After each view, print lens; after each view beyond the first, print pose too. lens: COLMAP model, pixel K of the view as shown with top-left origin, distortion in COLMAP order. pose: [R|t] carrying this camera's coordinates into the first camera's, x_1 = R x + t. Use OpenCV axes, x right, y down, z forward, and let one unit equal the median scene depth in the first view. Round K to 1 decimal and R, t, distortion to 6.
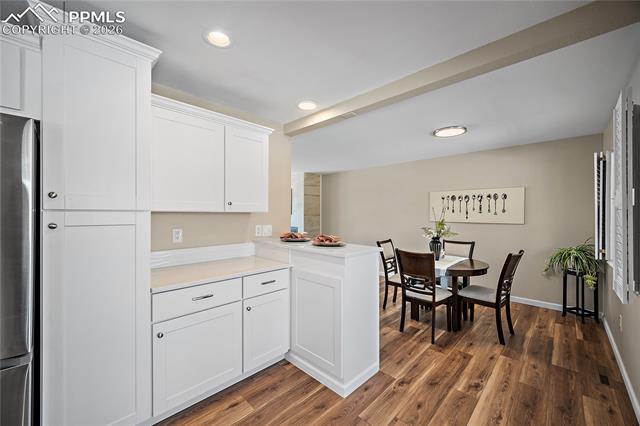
lens RADIAL K [[251.8, 0, 317.4], [0, 251.8, 214.2], [0, 0, 1]] dist [-0.001988, -0.000395]
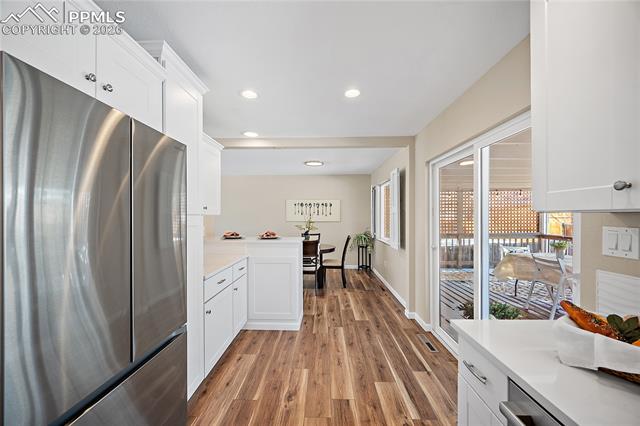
lens RADIAL K [[251.8, 0, 317.4], [0, 251.8, 214.2], [0, 0, 1]] dist [-0.001988, -0.000395]
pose [[0.725289, 0.000894, 0.688444, -0.614794], [0.002931, 0.999986, -0.004386, -0.004926], [-0.688438, 0.005199, 0.725277, -0.171149]]
